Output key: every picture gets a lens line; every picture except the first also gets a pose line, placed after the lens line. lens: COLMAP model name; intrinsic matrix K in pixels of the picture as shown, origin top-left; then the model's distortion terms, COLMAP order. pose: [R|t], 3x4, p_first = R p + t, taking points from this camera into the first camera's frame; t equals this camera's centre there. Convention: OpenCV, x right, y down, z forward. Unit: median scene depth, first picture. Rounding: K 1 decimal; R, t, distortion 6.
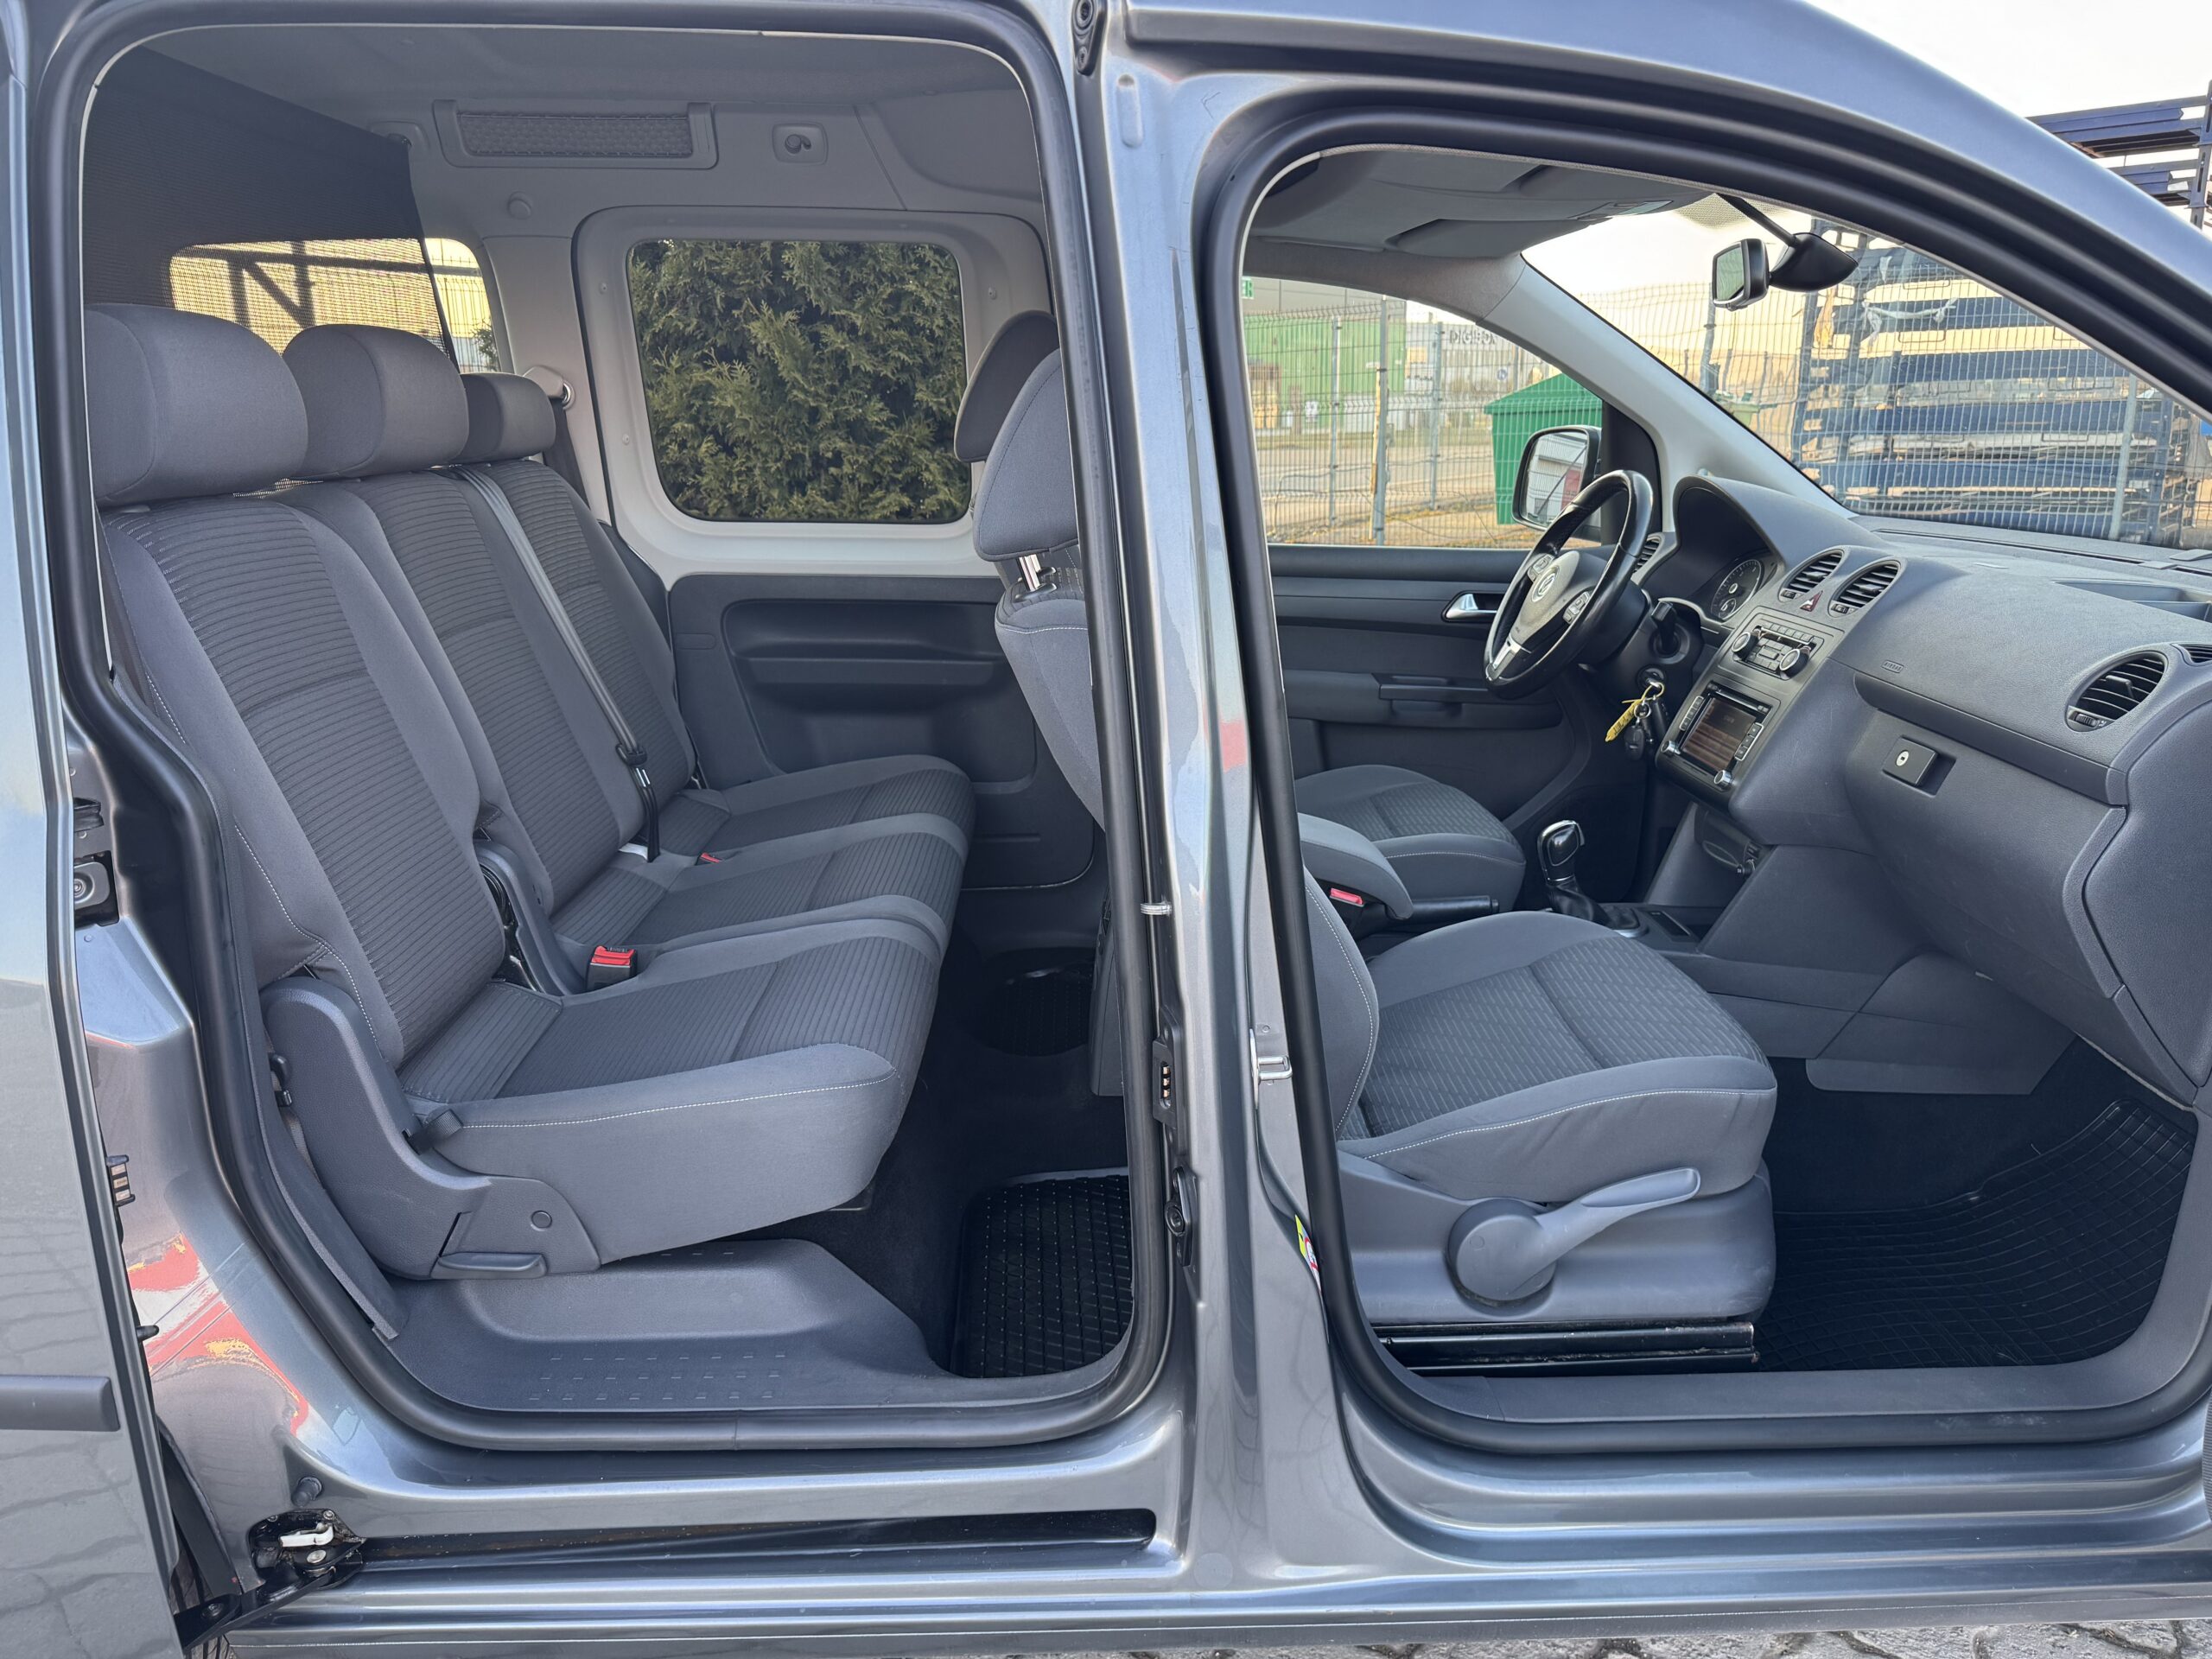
lens RADIAL K [[1560.3, 0, 1106.0], [0, 1560.3, 829.5], [0, 0, 1]] dist [-0.052480, 0.067191]
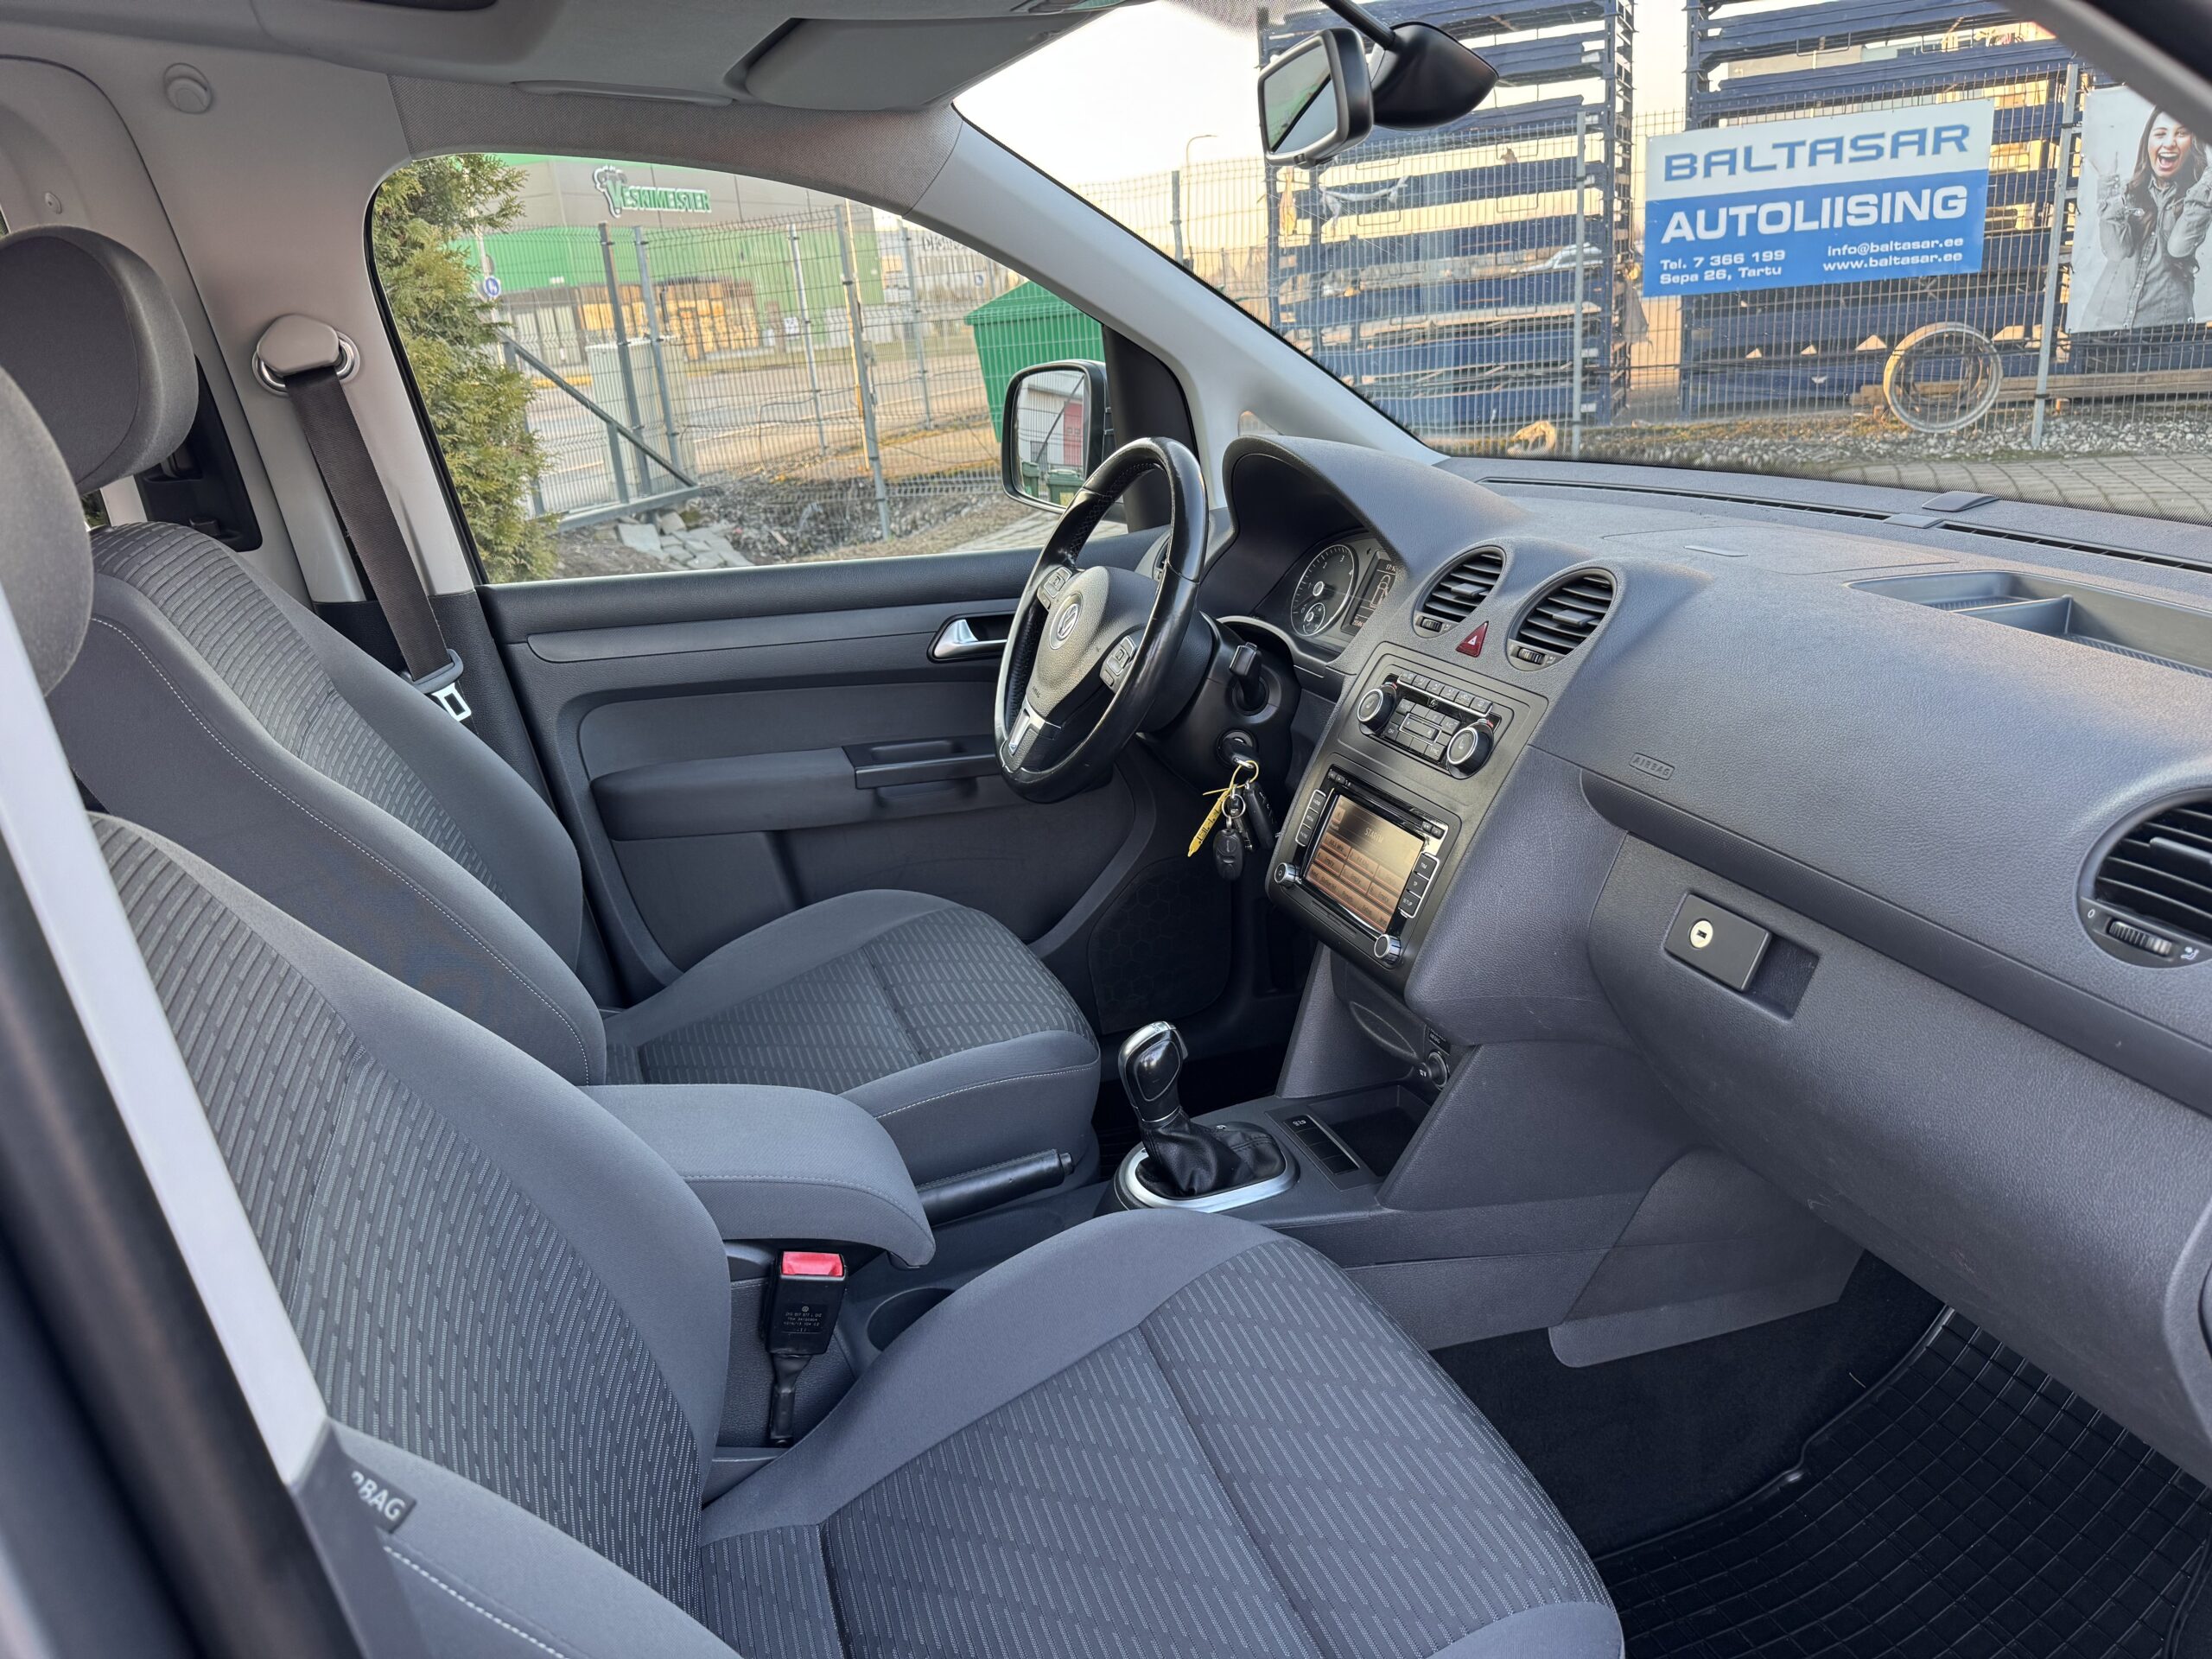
lens RADIAL K [[1579.8, 0, 1113.0], [0, 1579.8, 874.0], [0, 0, 1]] dist [0.056737, -0.091070]
pose [[0.947822, -0.159011, 0.276312, 0.093661], [0.140126, 0.986310, 0.086928, -0.104280], [-0.286352, -0.043674, 0.957129, 0.328238]]
